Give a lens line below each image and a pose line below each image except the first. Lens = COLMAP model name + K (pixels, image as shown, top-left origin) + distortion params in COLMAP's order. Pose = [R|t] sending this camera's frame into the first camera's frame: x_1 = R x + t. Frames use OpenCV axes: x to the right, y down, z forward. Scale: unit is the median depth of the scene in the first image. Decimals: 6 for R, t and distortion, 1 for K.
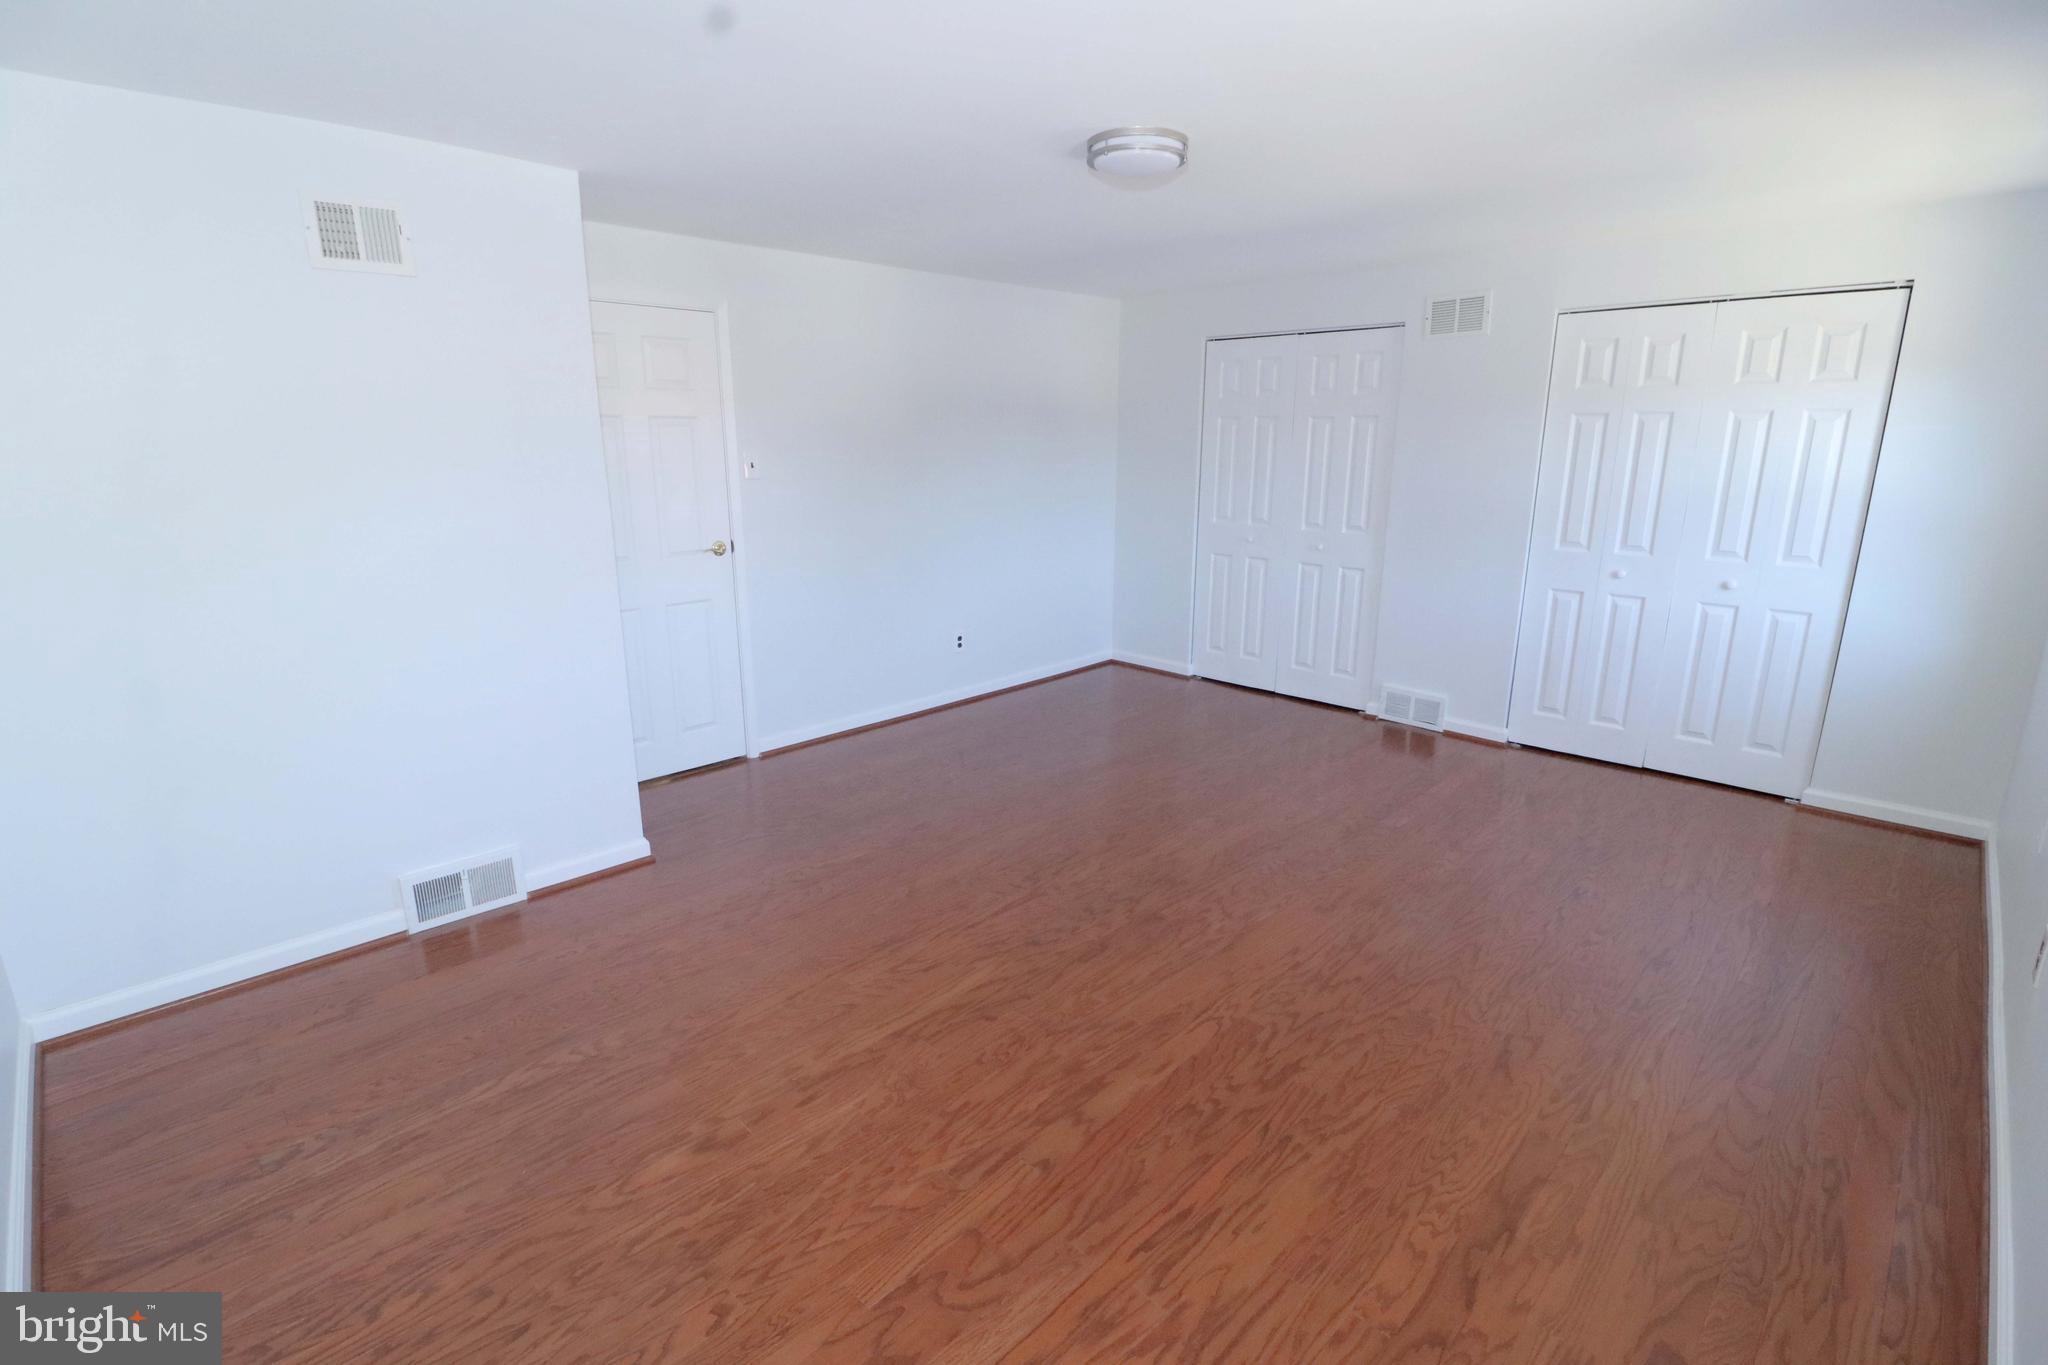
lens RADIAL K [[946.1, 0, 1020.8], [0, 946.1, 675.2], [0, 0, 1]] dist [-0.004059, -0.010578]
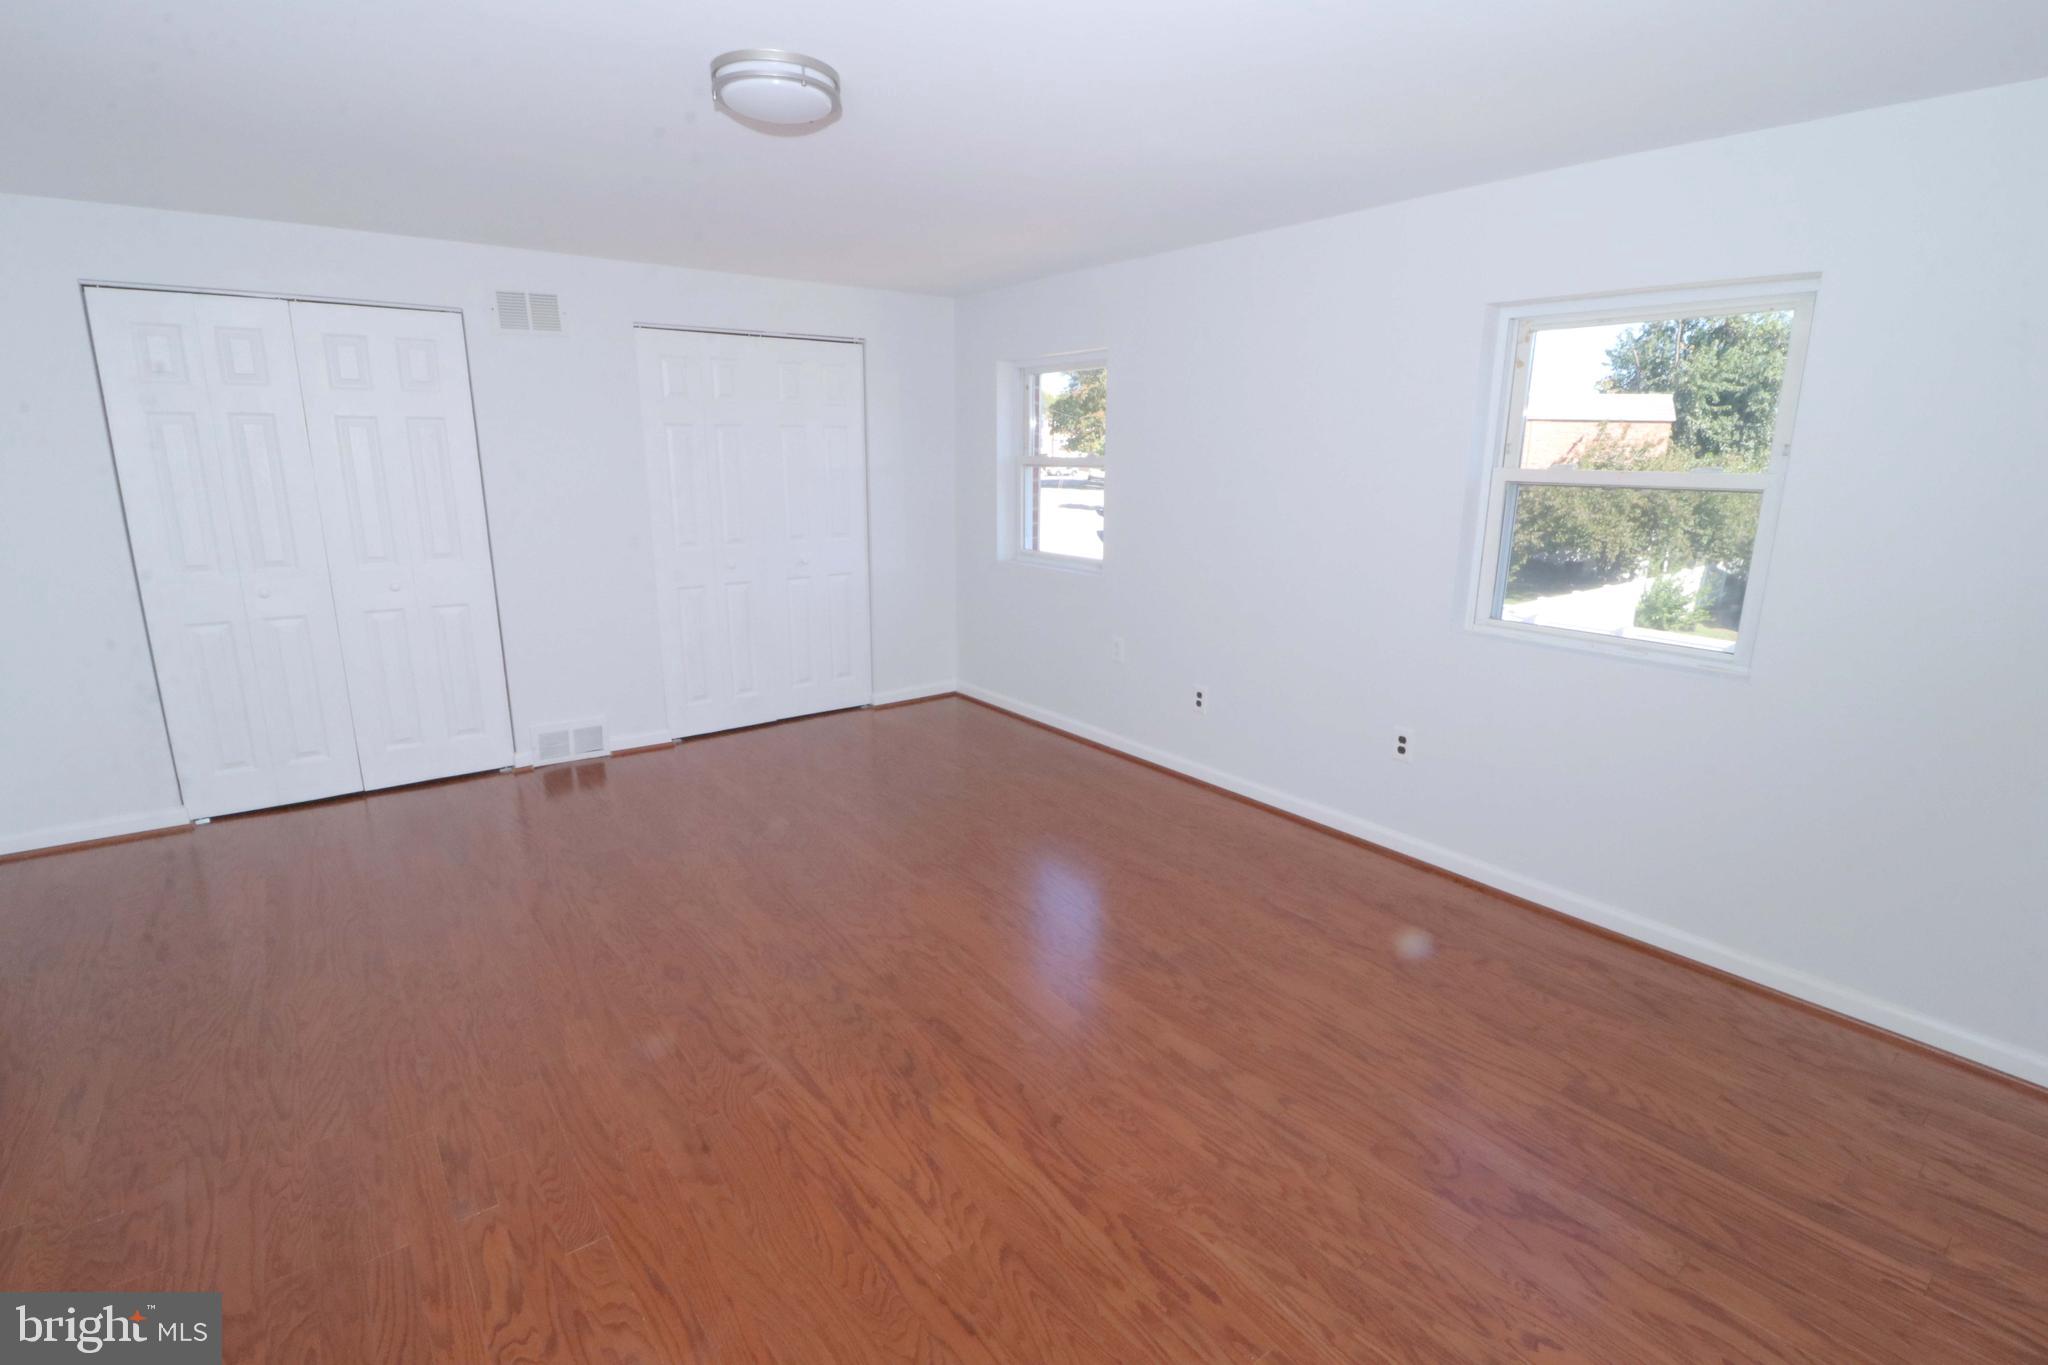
lens RADIAL K [[946.1, 0, 1025.1], [0, 946.1, 683.1], [0, 0, 1]] dist [-0.004059, -0.010578]
pose [[0.131300, -0.234523, 0.963203, -0.796986], [0.234876, 0.951309, 0.199610, -0.200028], [-0.963117, 0.200024, 0.179991, 0.817631]]
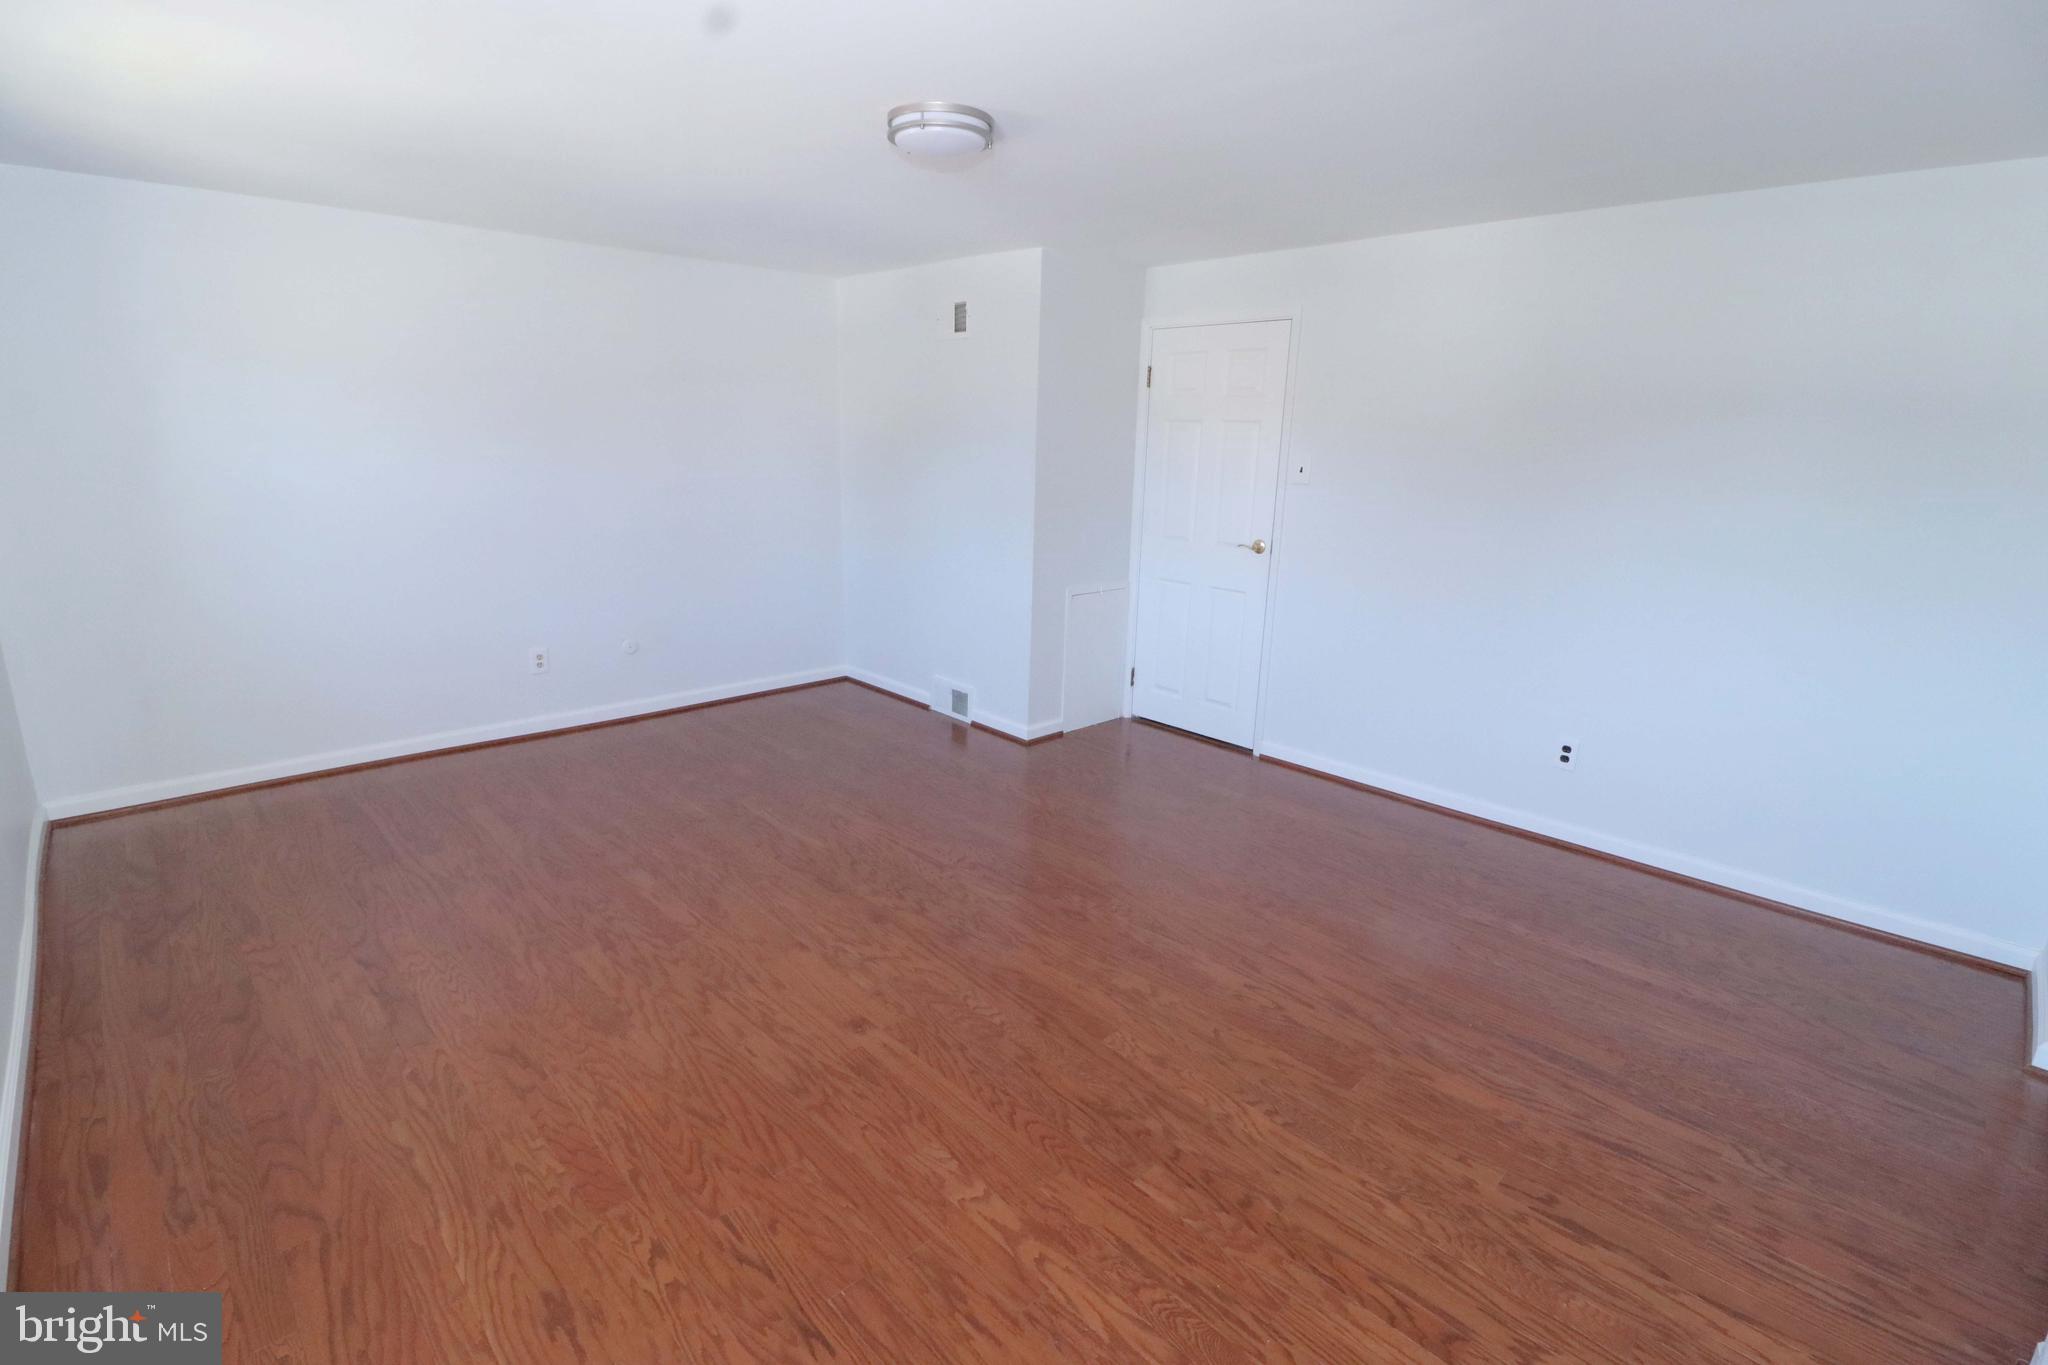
lens RADIAL K [[946.1, 0, 1031.6], [0, 946.1, 670.4], [0, 0, 1]] dist [-0.004059, -0.010578]
pose [[-0.020571, 0.241925, -0.970077, 1.284591], [-0.271387, 0.932501, 0.238309, -0.327129], [0.962251, 0.268168, 0.046472, 1.290563]]
